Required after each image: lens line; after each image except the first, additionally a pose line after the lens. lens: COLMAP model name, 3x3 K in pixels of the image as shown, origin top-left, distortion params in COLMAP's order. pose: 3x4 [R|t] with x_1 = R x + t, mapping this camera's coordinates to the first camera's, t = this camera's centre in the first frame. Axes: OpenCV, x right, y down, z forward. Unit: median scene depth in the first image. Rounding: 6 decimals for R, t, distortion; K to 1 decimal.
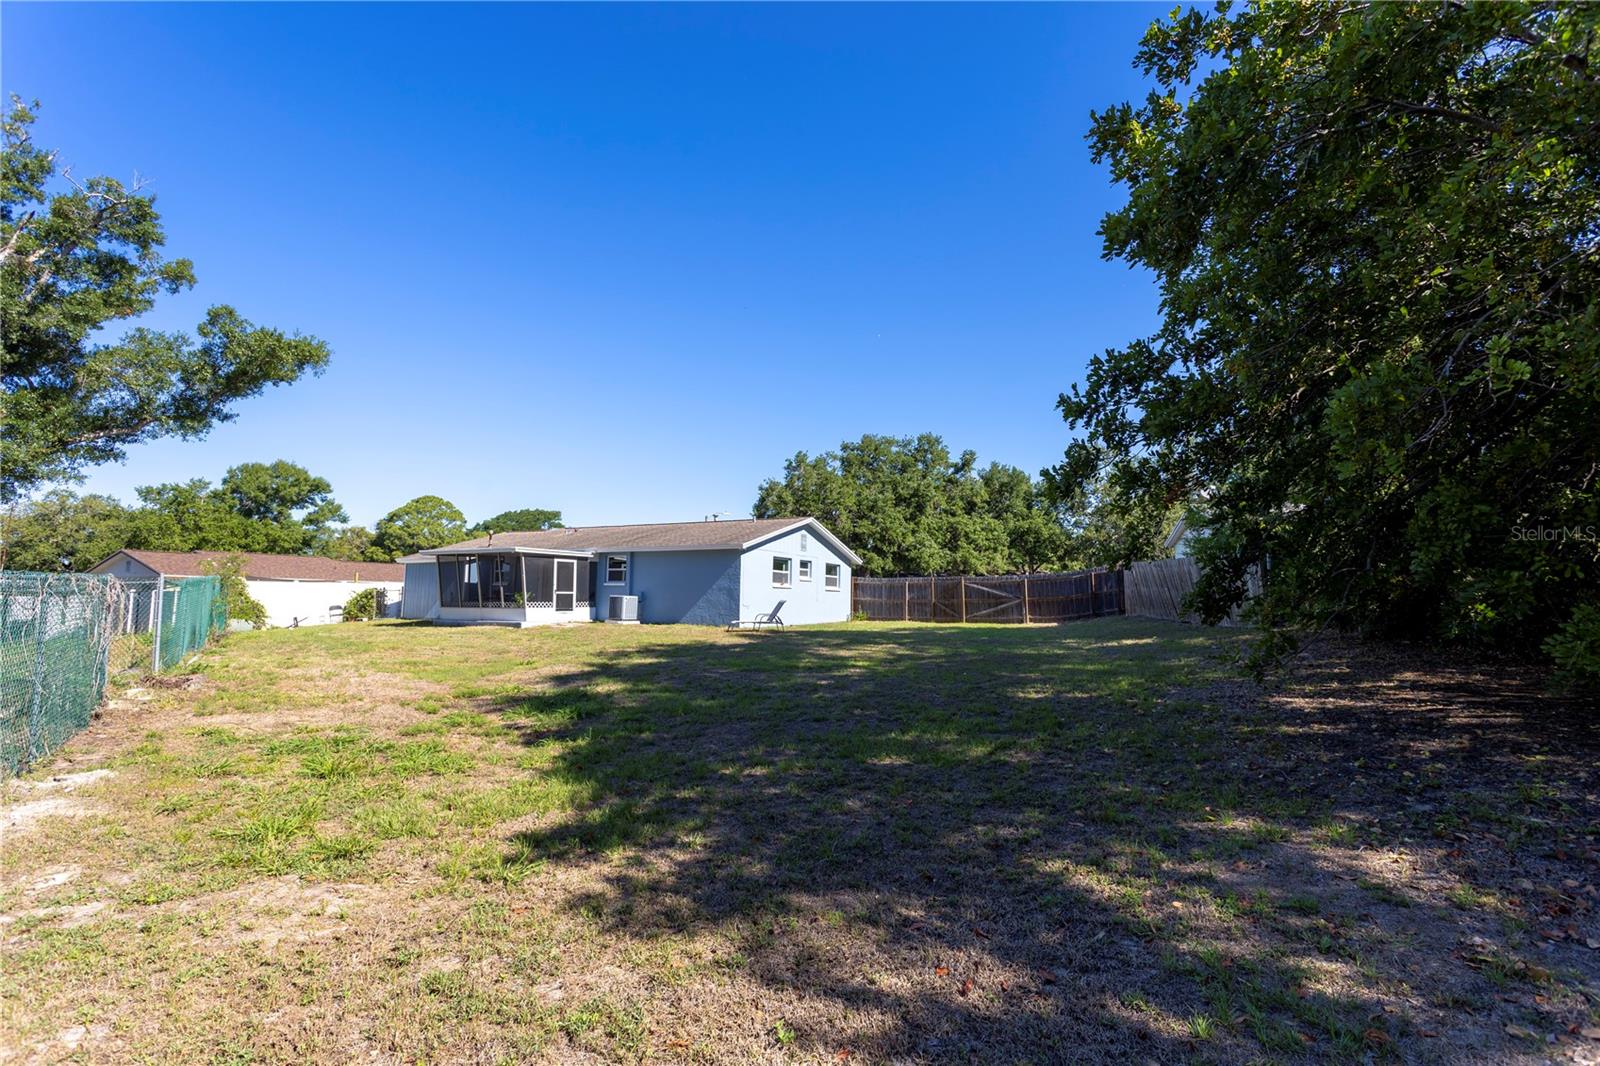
lens RADIAL K [[792.6, 0, 794.5], [0, 792.6, 533.6], [0, 0, 1]] dist [0.030788, -0.000295]
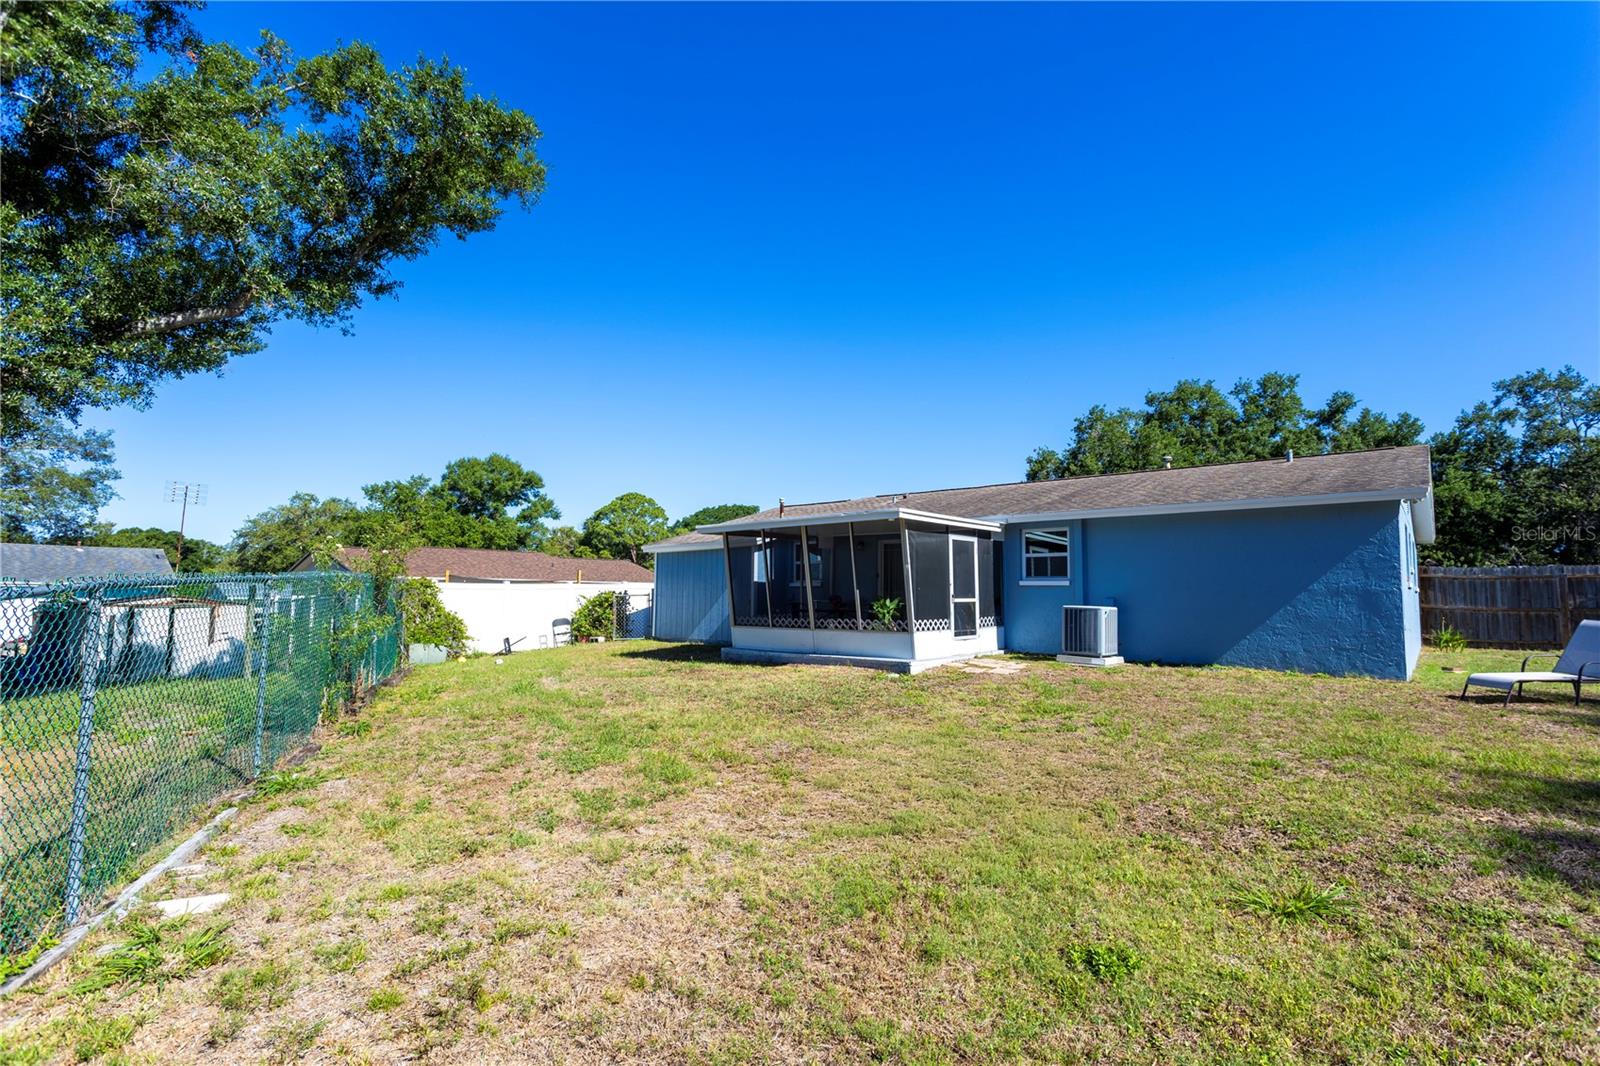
lens RADIAL K [[792.6, 0, 801.5], [0, 792.6, 530.3], [0, 0, 1]] dist [0.030788, -0.000295]
pose [[0.978005, -0.023780, -0.207223, -0.110585], [0.023847, 0.999713, -0.002176, 0.010661], [0.207215, -0.002813, 0.978291, 0.183340]]
